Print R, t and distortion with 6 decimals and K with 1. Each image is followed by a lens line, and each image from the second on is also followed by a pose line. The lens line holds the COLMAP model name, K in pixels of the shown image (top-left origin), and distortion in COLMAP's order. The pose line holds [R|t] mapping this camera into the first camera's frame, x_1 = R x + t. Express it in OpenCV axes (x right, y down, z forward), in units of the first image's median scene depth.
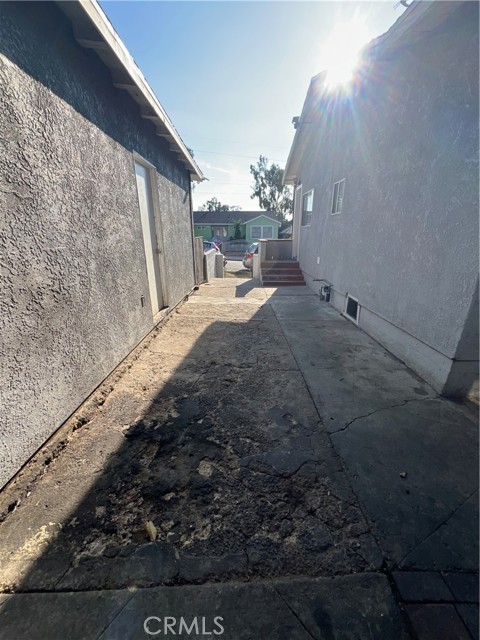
lens RADIAL K [[255.6, 0, 241.3], [0, 255.6, 318.8], [0, 0, 1]] dist [-0.001924, 0.000799]
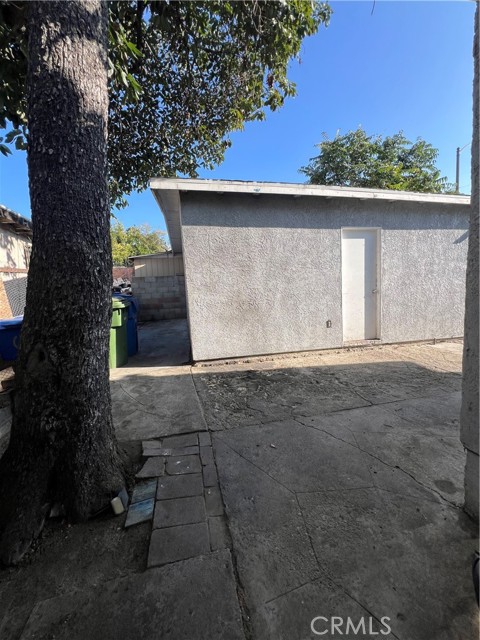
lens RADIAL K [[257.6, 0, 240.0], [0, 257.6, 320.0], [0, 0, 1]] dist [-0.000133, -0.000002]
pose [[0.210611, 0.089346, -0.973479, 1.504196], [-0.265022, 0.963740, 0.031115, -0.006257], [0.940960, 0.251440, 0.226653, 0.314323]]
